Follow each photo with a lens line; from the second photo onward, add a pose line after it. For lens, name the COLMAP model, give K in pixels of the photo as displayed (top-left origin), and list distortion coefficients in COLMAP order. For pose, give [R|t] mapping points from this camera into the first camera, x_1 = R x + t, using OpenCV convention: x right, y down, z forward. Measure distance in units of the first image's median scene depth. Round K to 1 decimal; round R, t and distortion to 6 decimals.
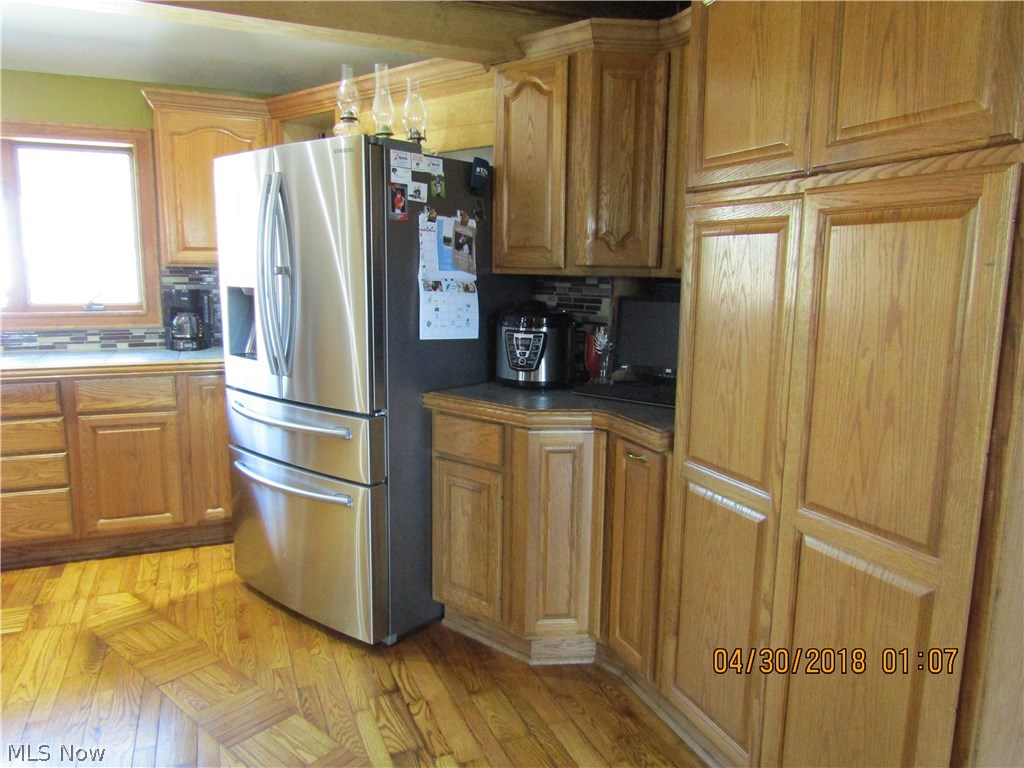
lens RADIAL K [[716.3, 0, 511.5], [0, 716.3, 379.5], [0, 0, 1]] dist [-0.020911, 0.006831]
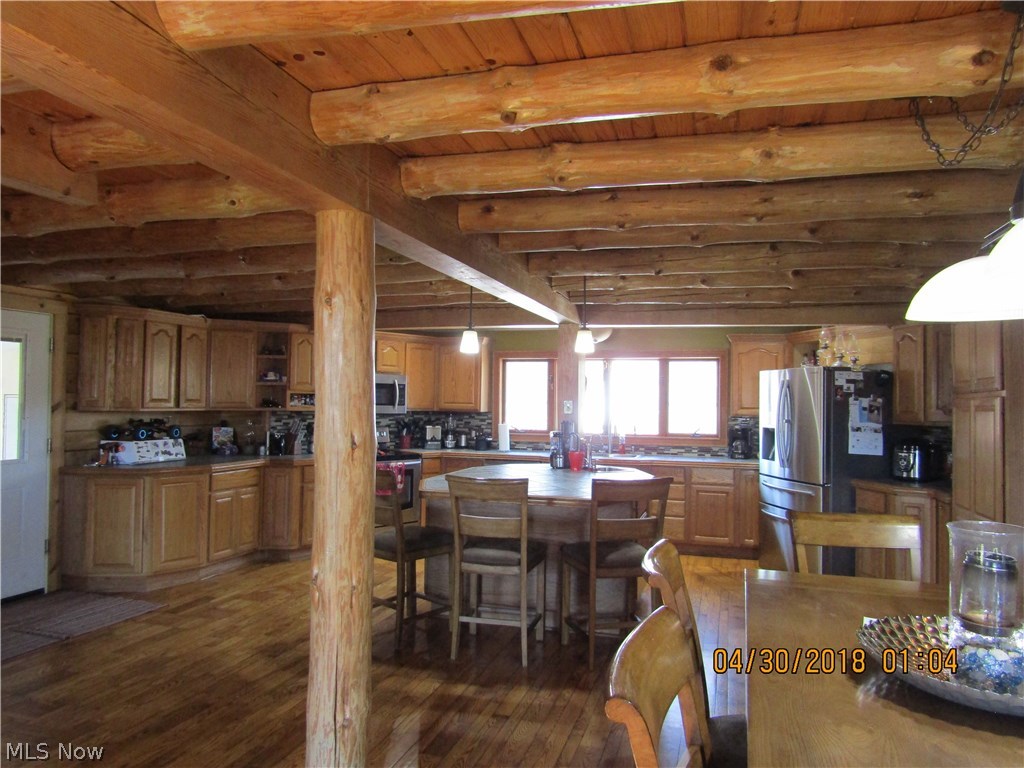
lens RADIAL K [[751.8, 0, 512.8], [0, 751.8, 380.5], [0, 0, 1]] dist [-0.010601, 0.000934]
pose [[0.776766, -0.016928, -0.629561, 0.486584], [-0.101481, 0.983212, -0.151646, 0.165366], [0.621559, 0.181682, 0.762008, -1.334502]]
